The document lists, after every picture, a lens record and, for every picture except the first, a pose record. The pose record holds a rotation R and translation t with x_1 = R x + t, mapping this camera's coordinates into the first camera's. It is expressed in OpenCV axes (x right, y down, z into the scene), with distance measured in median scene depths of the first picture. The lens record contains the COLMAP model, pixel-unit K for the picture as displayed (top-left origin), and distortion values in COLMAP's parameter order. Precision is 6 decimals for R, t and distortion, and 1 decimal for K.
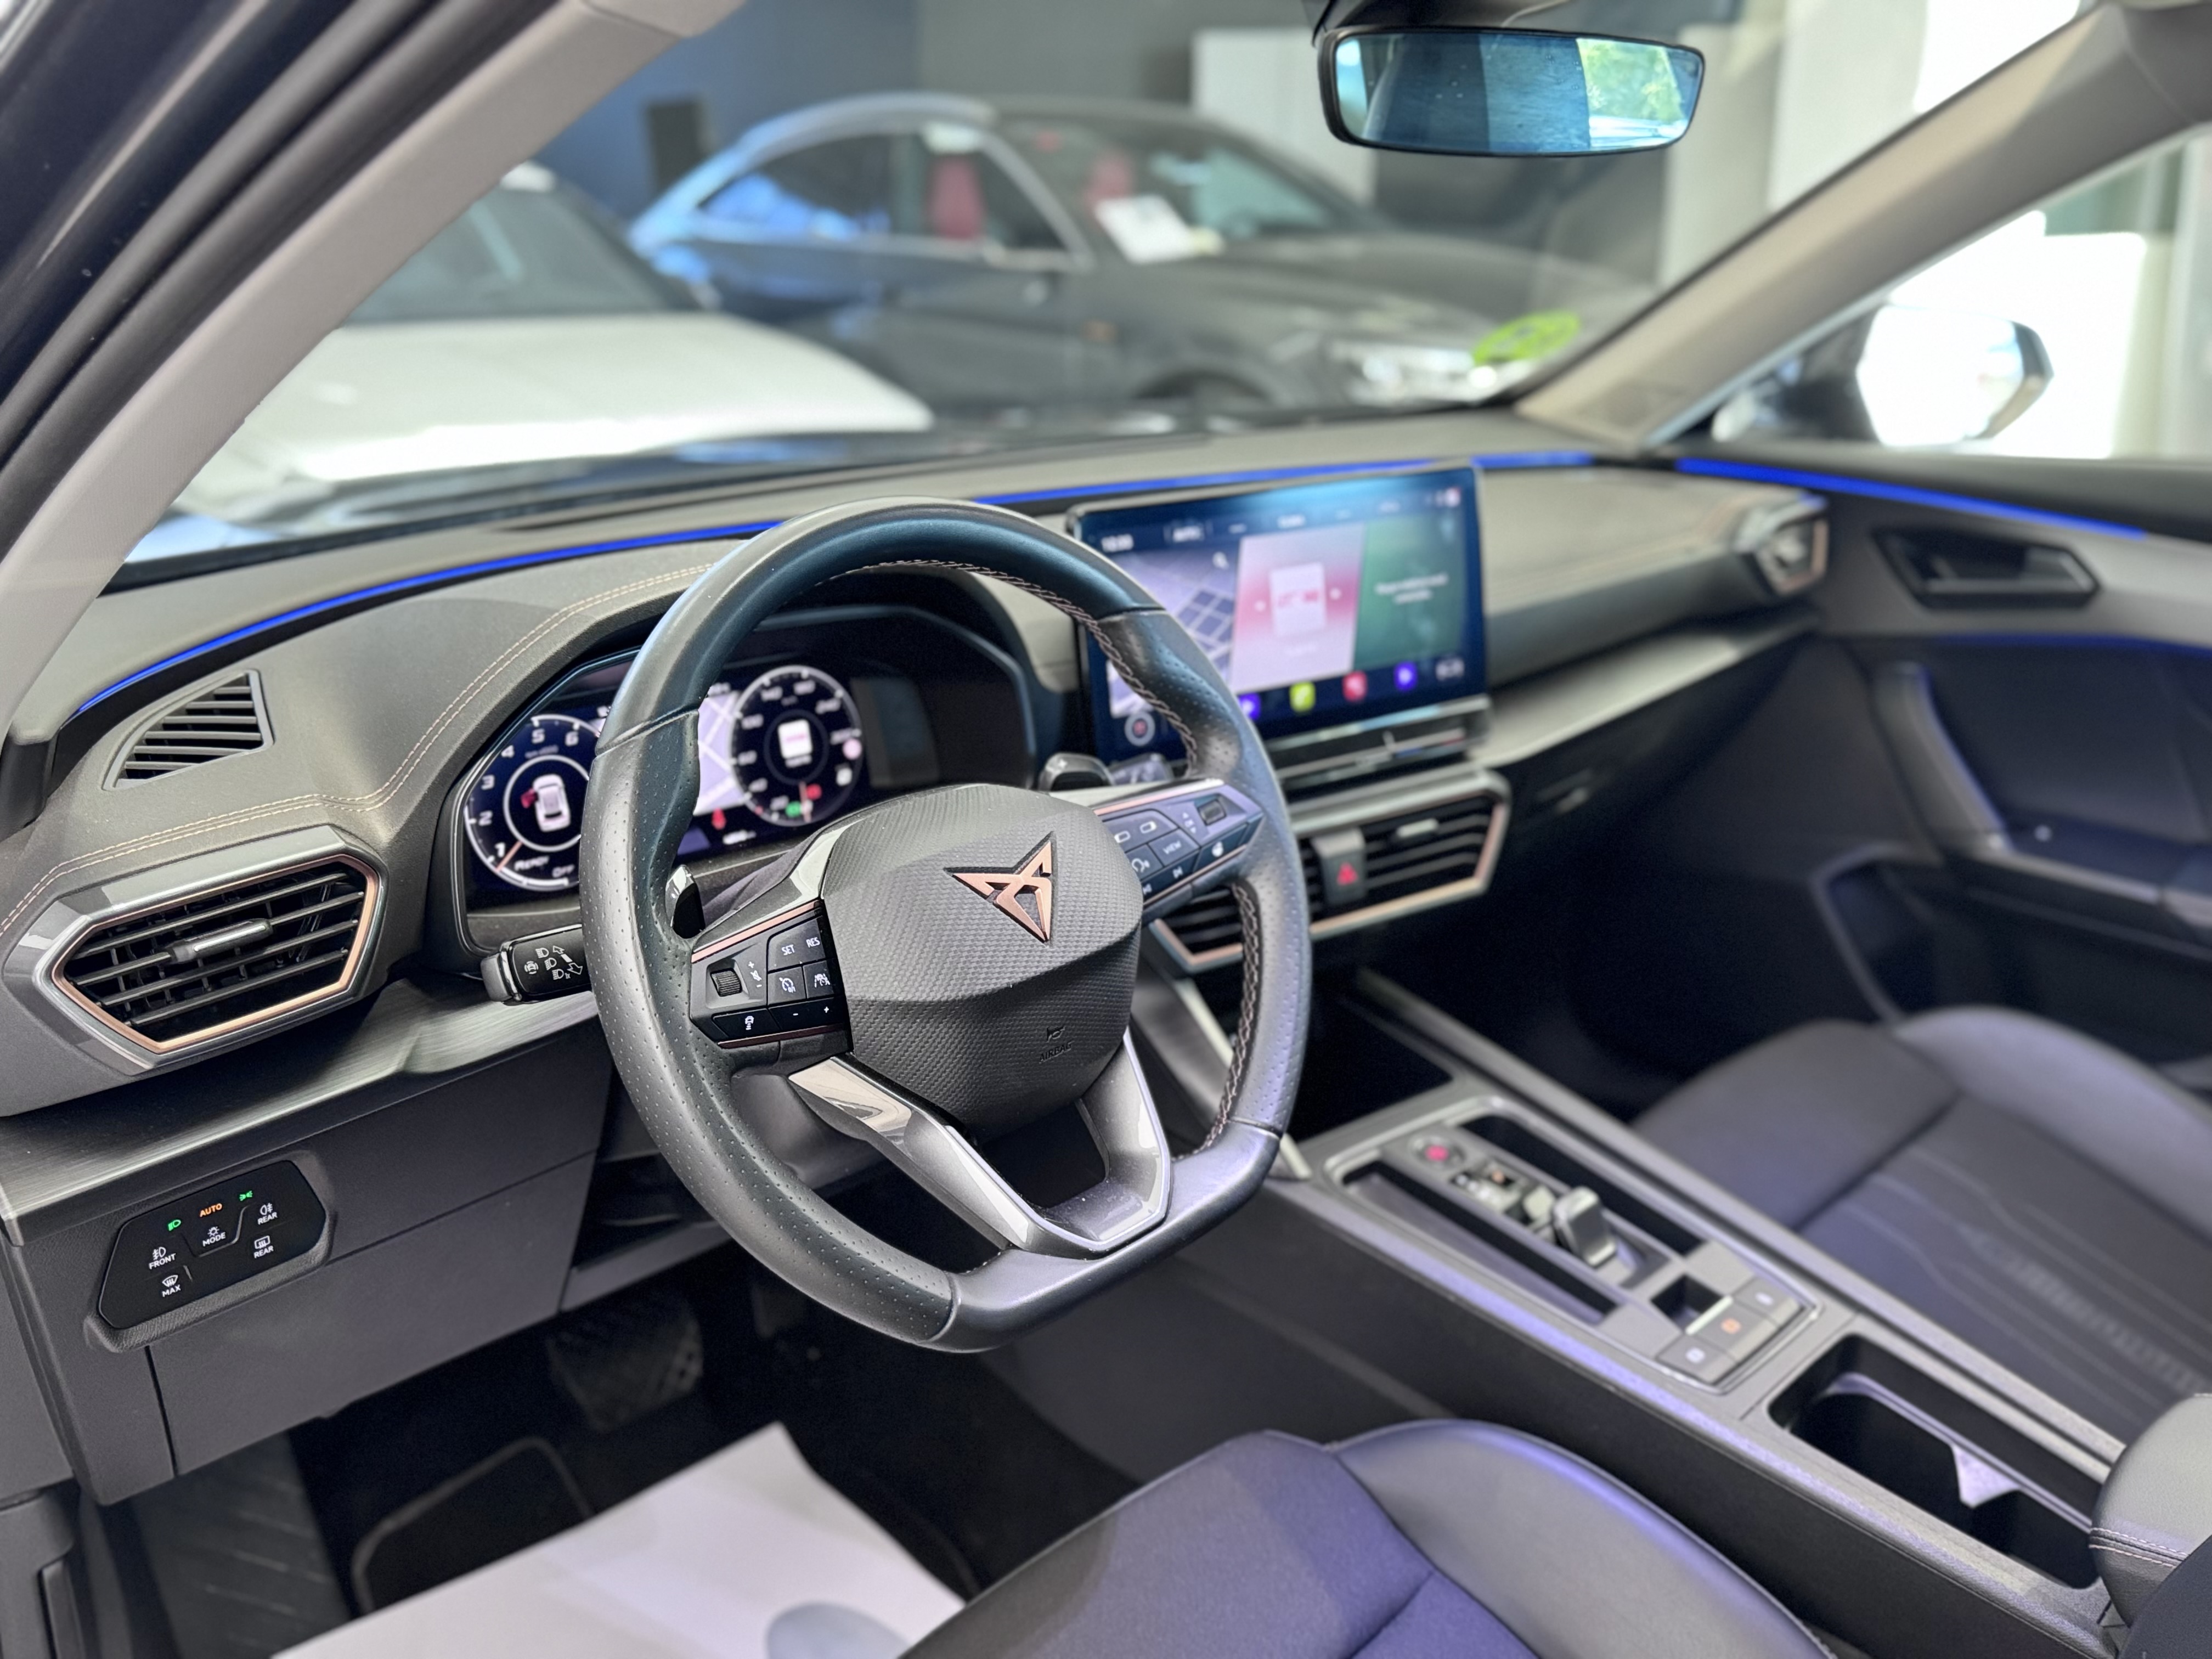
lens RADIAL K [[1787.1, 0, 1106.0], [0, 1787.1, 829.5], [0, 0, 1]] dist [0.087560, -0.003109]
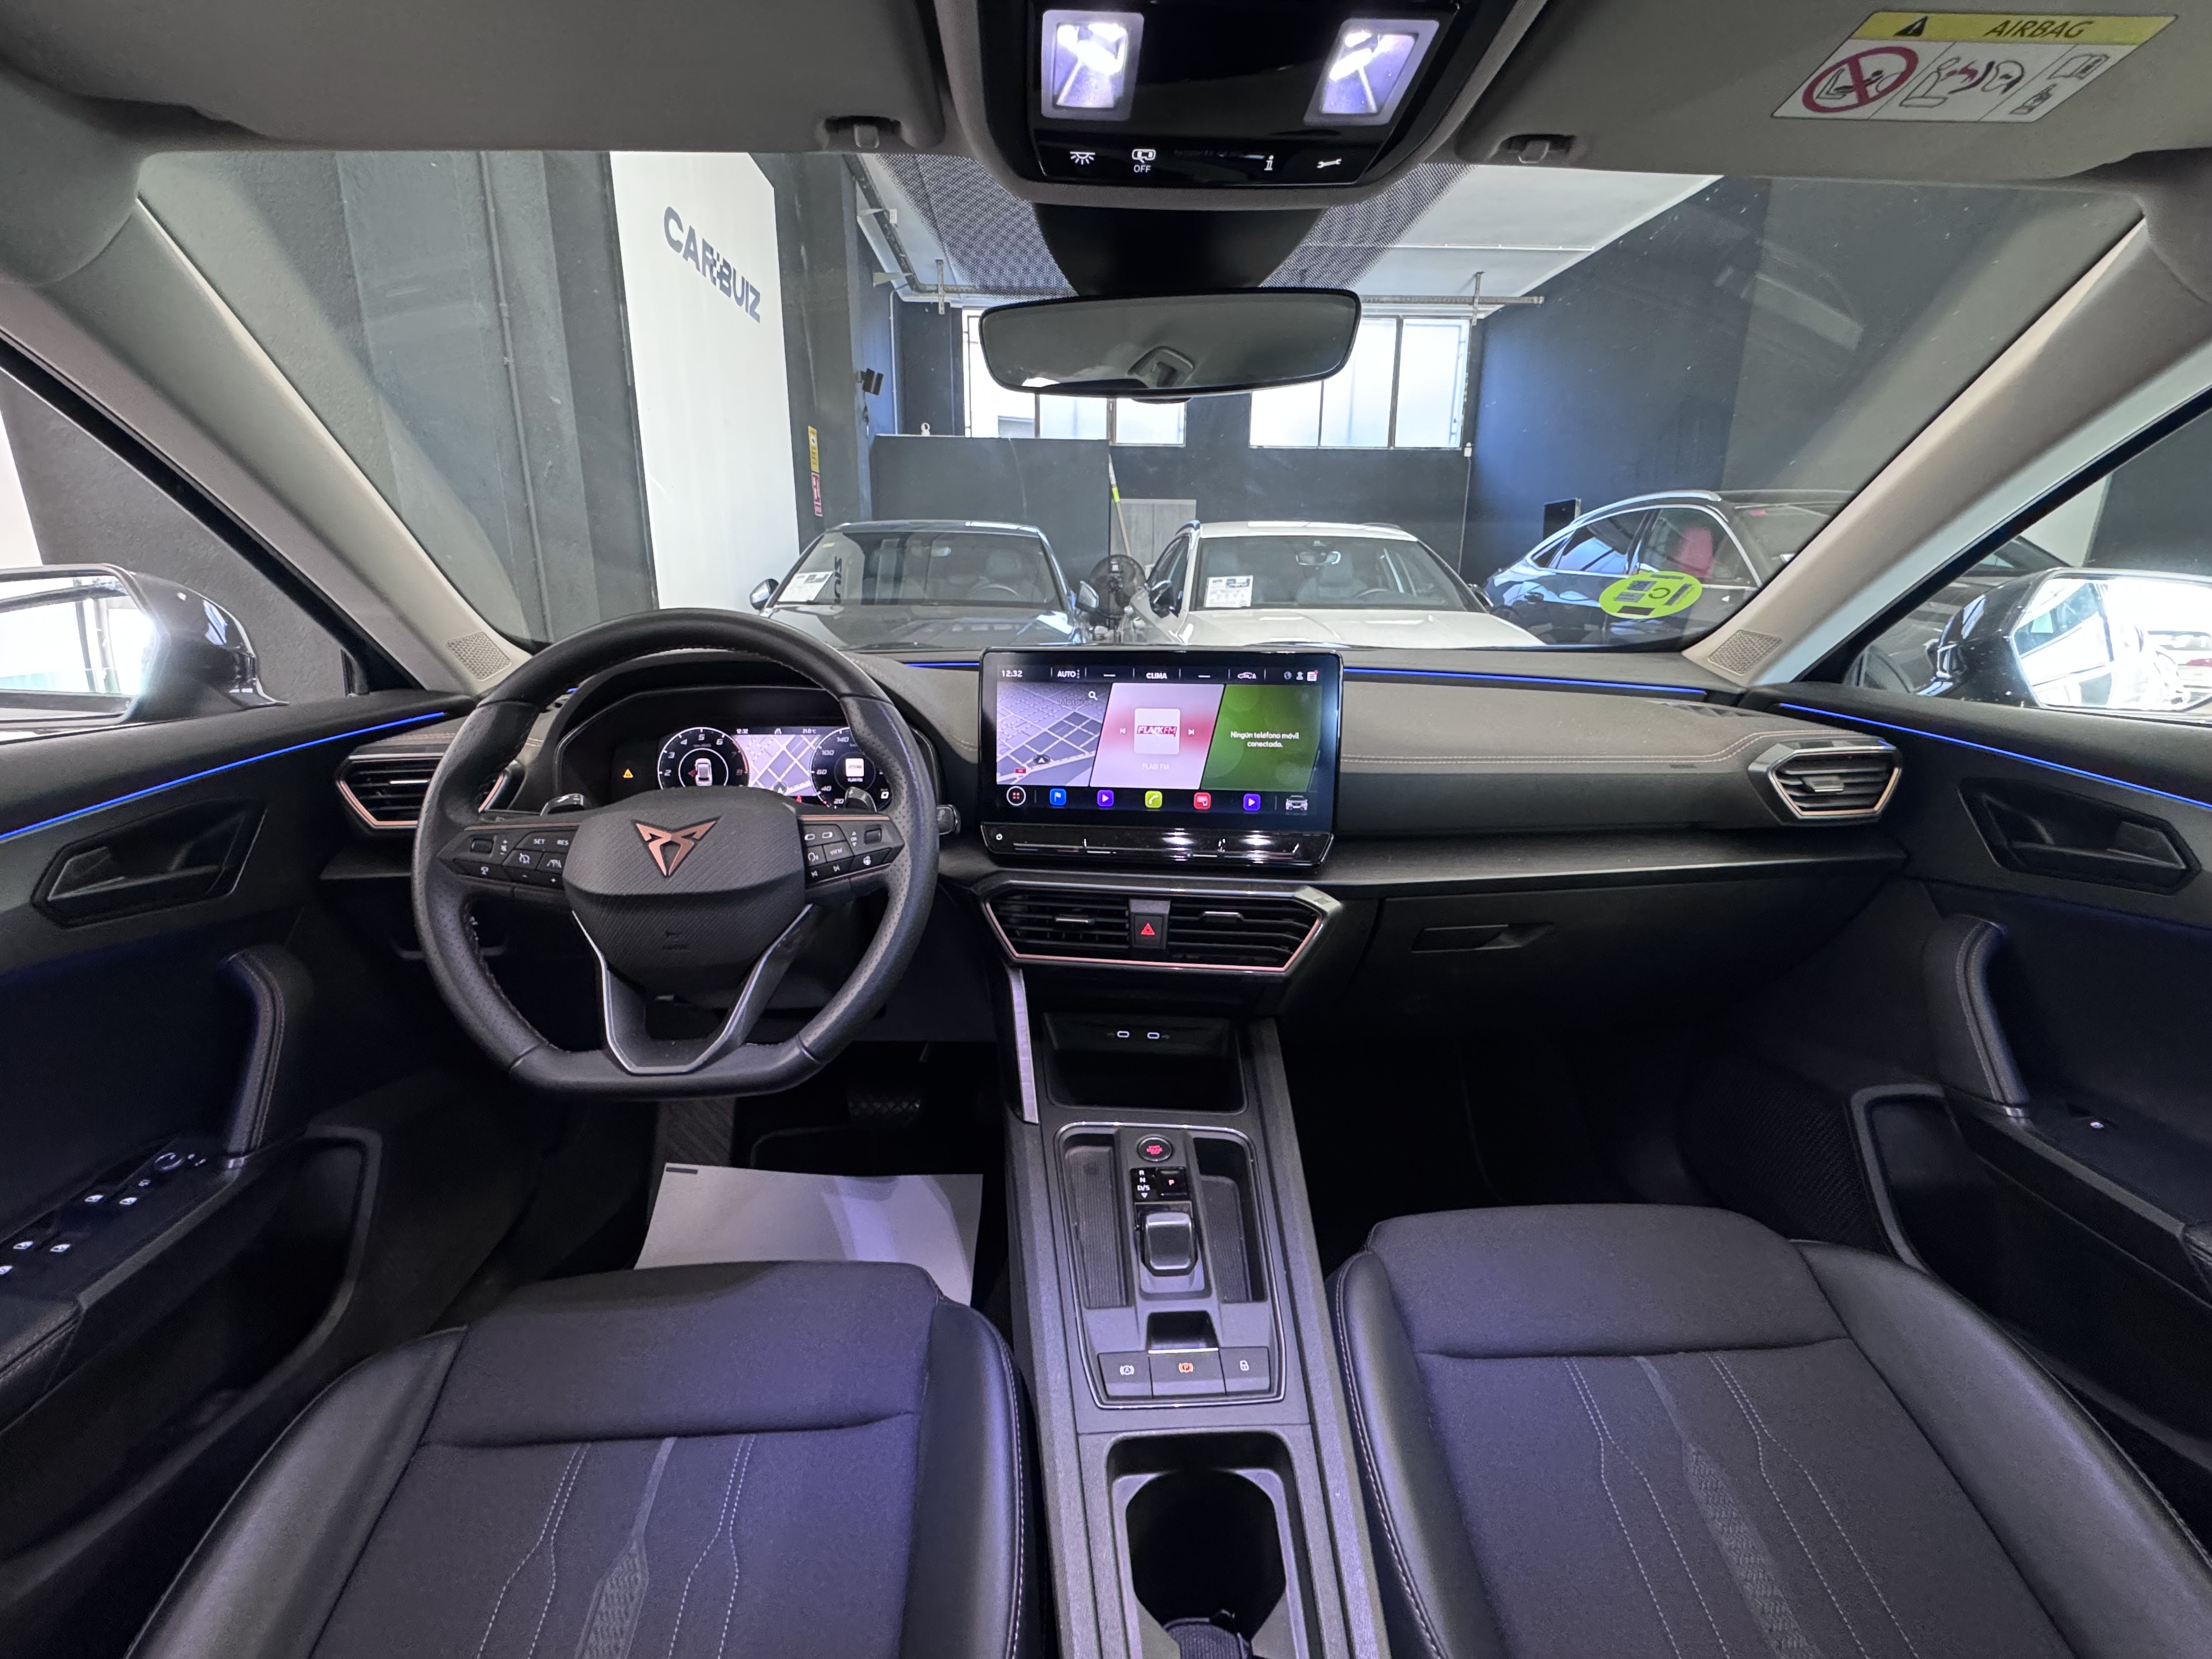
lens RADIAL K [[939.1, 0, 1106.0], [0, 939.1, 829.5], [0, 0, 1]] dist [0.000193, 0.000099]
pose [[0.752555, 0.182668, -0.632687, 0.588272], [-0.219114, 0.975473, 0.021009, -0.062277], [0.621007, 0.122820, 0.774123, 0.431427]]
